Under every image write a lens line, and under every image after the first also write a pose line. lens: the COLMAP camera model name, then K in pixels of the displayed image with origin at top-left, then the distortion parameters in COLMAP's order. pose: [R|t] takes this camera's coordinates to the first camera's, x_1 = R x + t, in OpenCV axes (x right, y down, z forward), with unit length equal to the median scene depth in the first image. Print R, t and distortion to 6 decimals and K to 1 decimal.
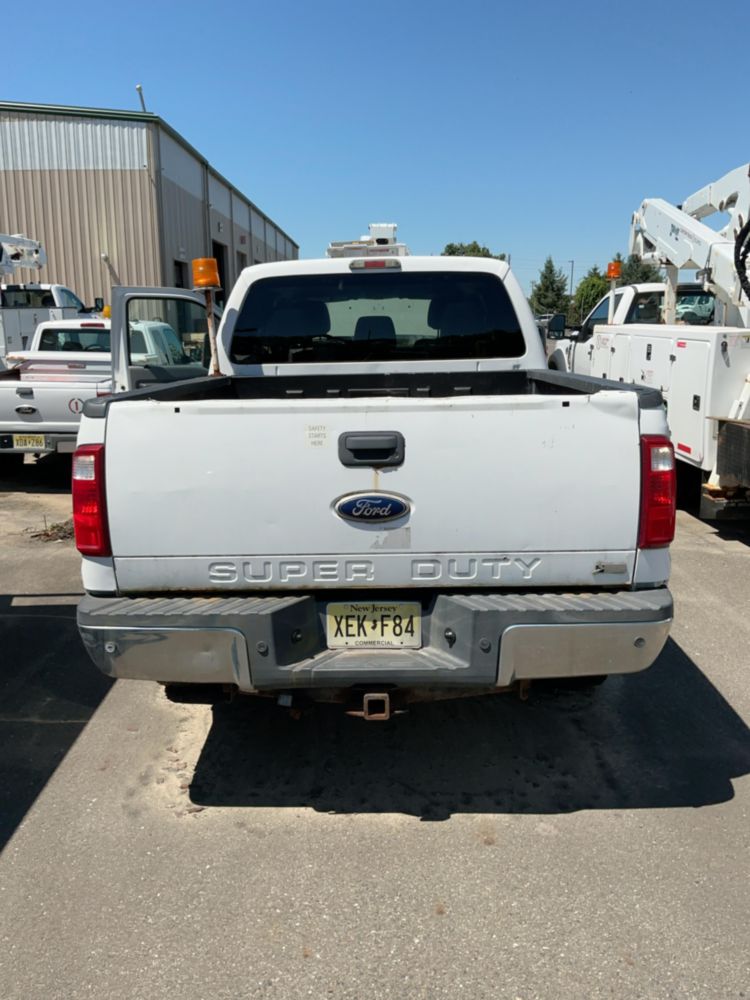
lens RADIAL K [[825.7, 0, 376.4], [0, 825.7, 516.5], [0, 0, 1]] dist [0.113111, -0.234449]
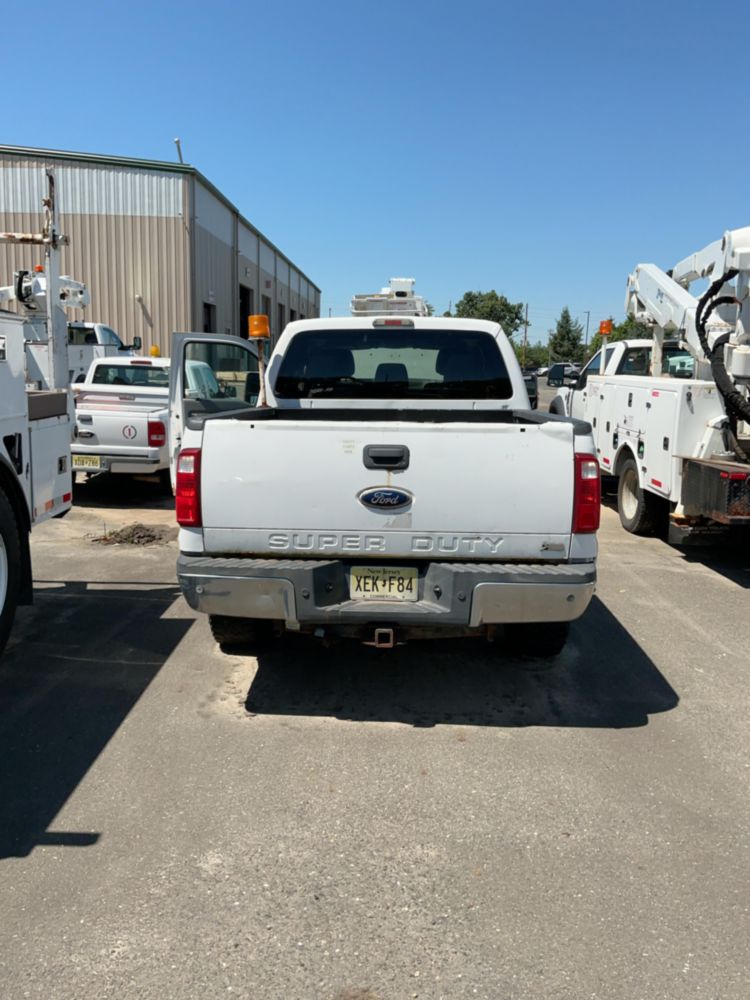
lens RADIAL K [[825.7, 0, 378.9], [0, 825.7, 508.9], [0, 0, 1]] dist [0.113111, -0.234449]
pose [[0.999444, 0.030679, -0.013072, 0.002068], [-0.031386, 0.997833, -0.057828, 0.063315], [0.011269, 0.058206, 0.998241, -0.293655]]
